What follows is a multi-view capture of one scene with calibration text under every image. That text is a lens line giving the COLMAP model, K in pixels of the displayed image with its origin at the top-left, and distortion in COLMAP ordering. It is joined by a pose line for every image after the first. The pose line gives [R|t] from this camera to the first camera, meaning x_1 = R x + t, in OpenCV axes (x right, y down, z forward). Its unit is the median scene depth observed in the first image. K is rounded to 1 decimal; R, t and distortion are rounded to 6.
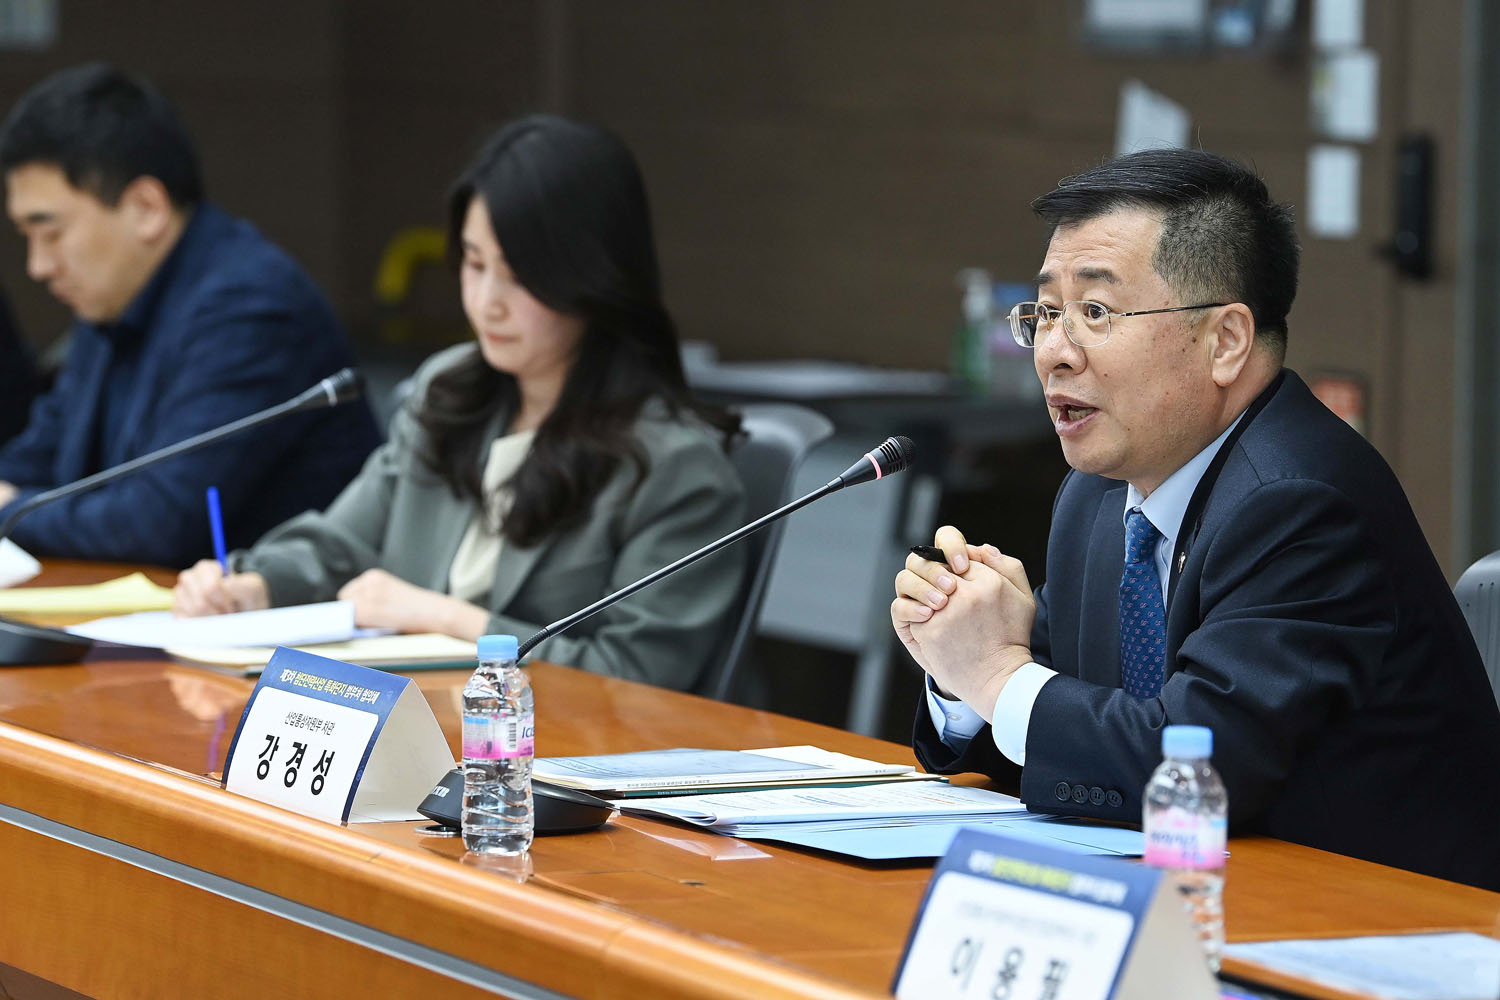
lens RADIAL K [[7051.2, 0, 750.0], [0, 7051.2, 500.0], [0, 0, 1]] dist [0.235738, 7.029994]
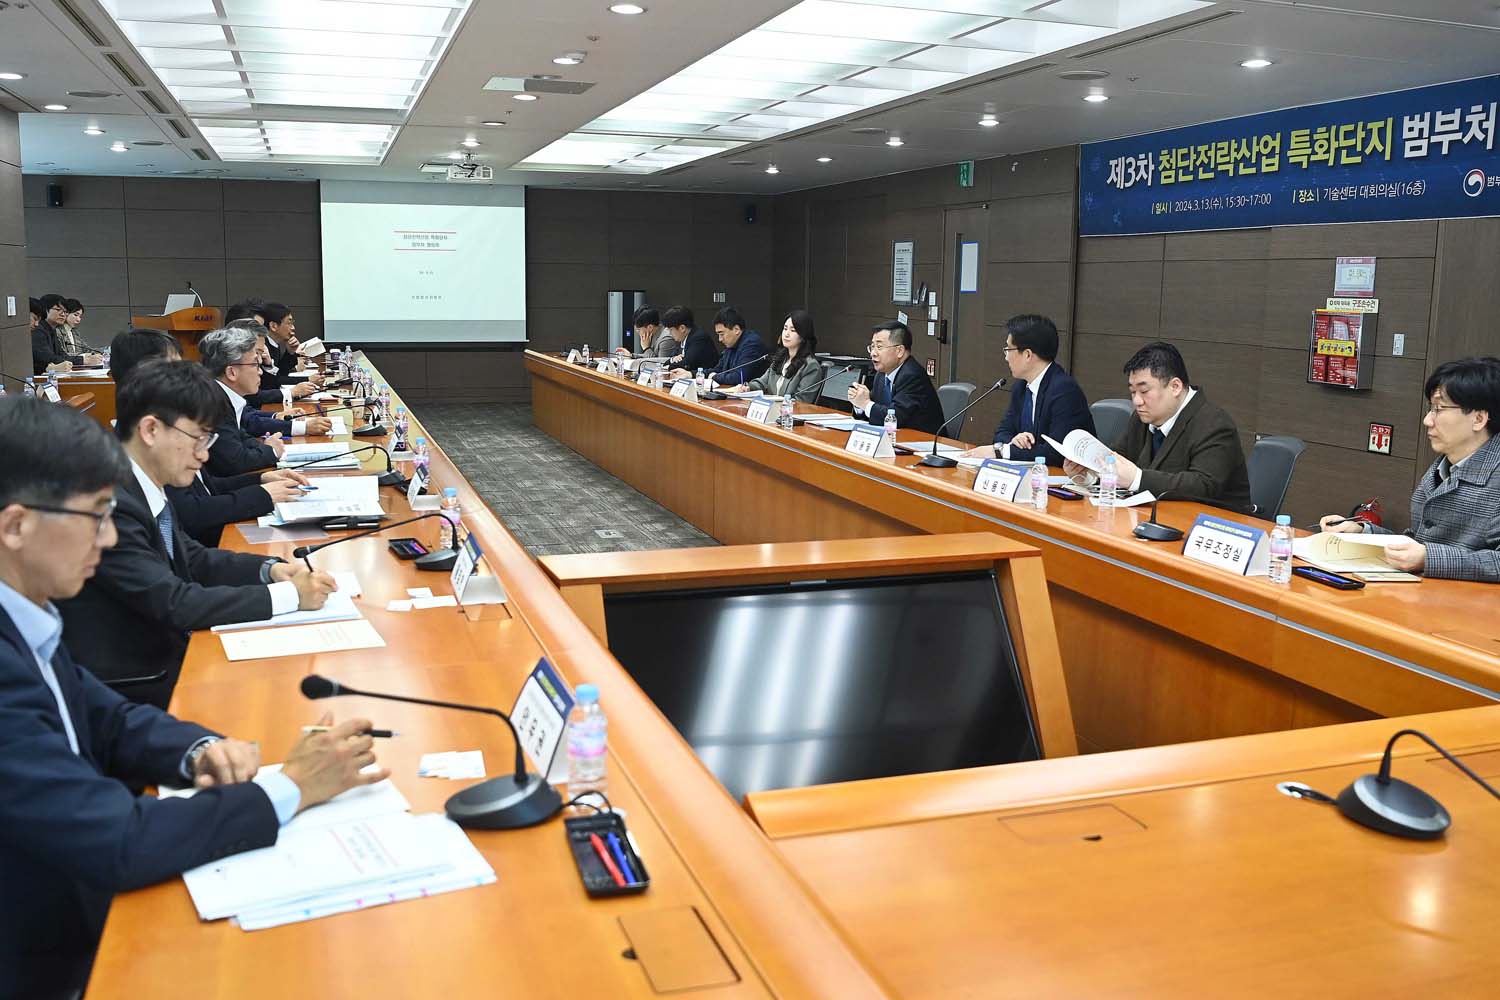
lens RADIAL K [[1296.8, 0, 750.0], [0, 1296.8, 500.0], [0, 0, 1]] dist [0.004725, -0.000658]
pose [[0.996851, 0.019054, -0.076972, 0.023121], [-0.012262, 0.996065, 0.087778, 0.010362], [0.078341, -0.086558, 0.993162, -0.202647]]
